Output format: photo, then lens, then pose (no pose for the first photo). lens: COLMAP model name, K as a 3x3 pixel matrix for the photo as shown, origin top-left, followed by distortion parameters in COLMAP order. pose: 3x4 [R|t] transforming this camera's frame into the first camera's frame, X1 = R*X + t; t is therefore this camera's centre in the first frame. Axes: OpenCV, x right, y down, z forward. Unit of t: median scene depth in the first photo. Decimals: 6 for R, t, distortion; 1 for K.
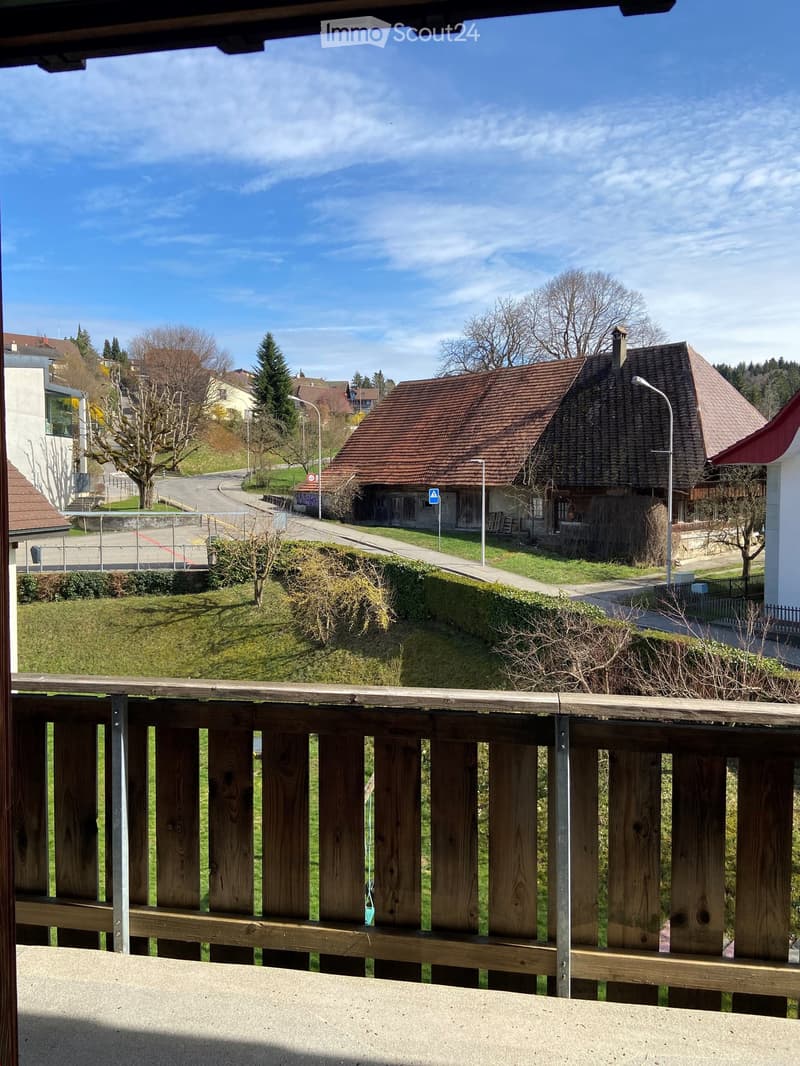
lens RADIAL K [[837.0, 0, 389.7], [0, 837.0, 511.5], [0, 0, 1]] dist [0.063900, 0.001067]
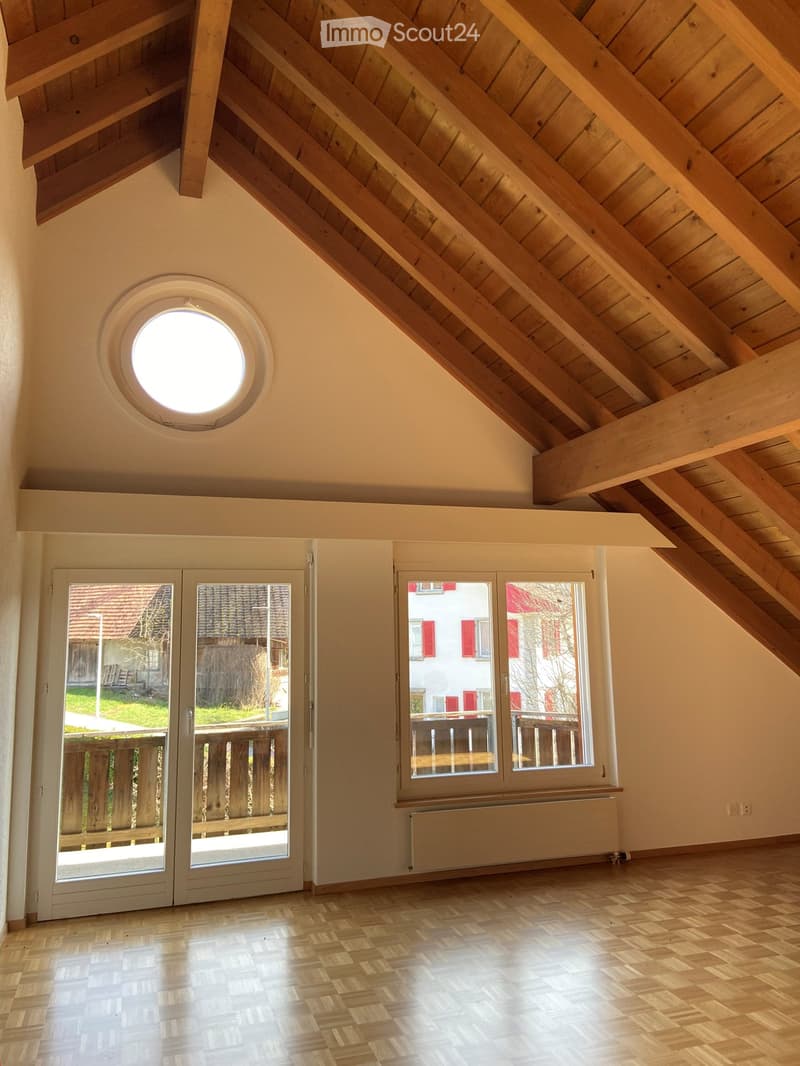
lens RADIAL K [[823.4, 0, 388.9], [0, 823.4, 525.7], [0, 0, 1]] dist [0.098572, -0.124432]
pose [[0.900794, 0.041992, 0.432211, -0.017634], [0.028666, 0.987392, -0.155675, 0.001164], [-0.433299, 0.152621, 0.888233, -0.092601]]
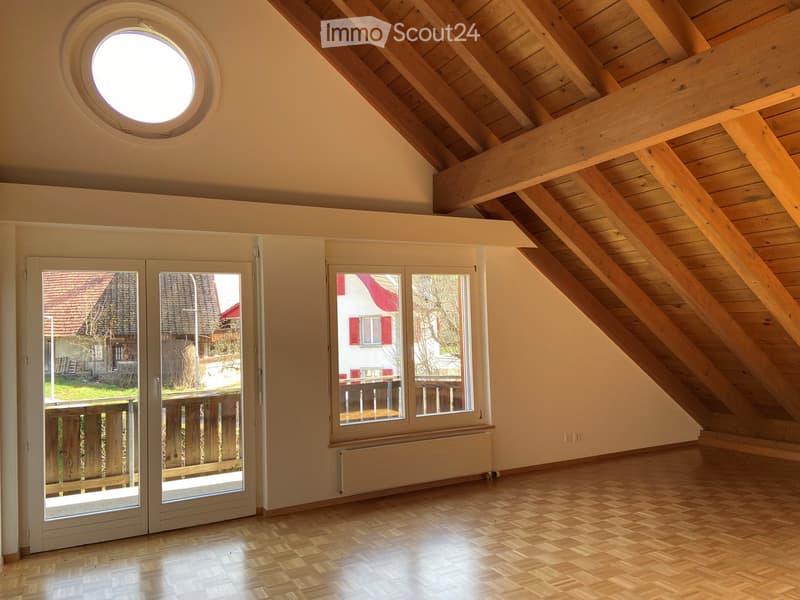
lens RADIAL K [[617.9, 0, 394.9], [0, 617.9, 308.8], [0, 0, 1]] dist [0.098572, -0.124432]
pose [[0.813774, -0.006935, 0.581140, -0.019474], [0.047223, 0.997411, -0.054225, 0.003597], [-0.579260, 0.071570, 0.811995, -0.083336]]
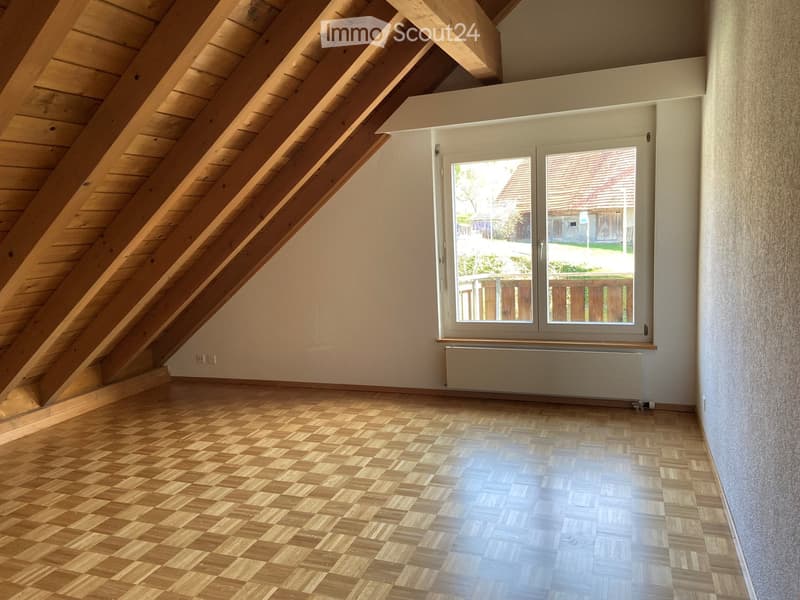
lens RADIAL K [[617.9, 0, 394.5], [0, 617.9, 303.9], [0, 0, 1]] dist [0.098572, -0.124432]
pose [[0.962948, -0.021182, -0.268853, 0.051885], [0.050355, 0.993501, 0.102082, 0.002897], [0.264944, -0.111838, 0.957756, -0.094124]]
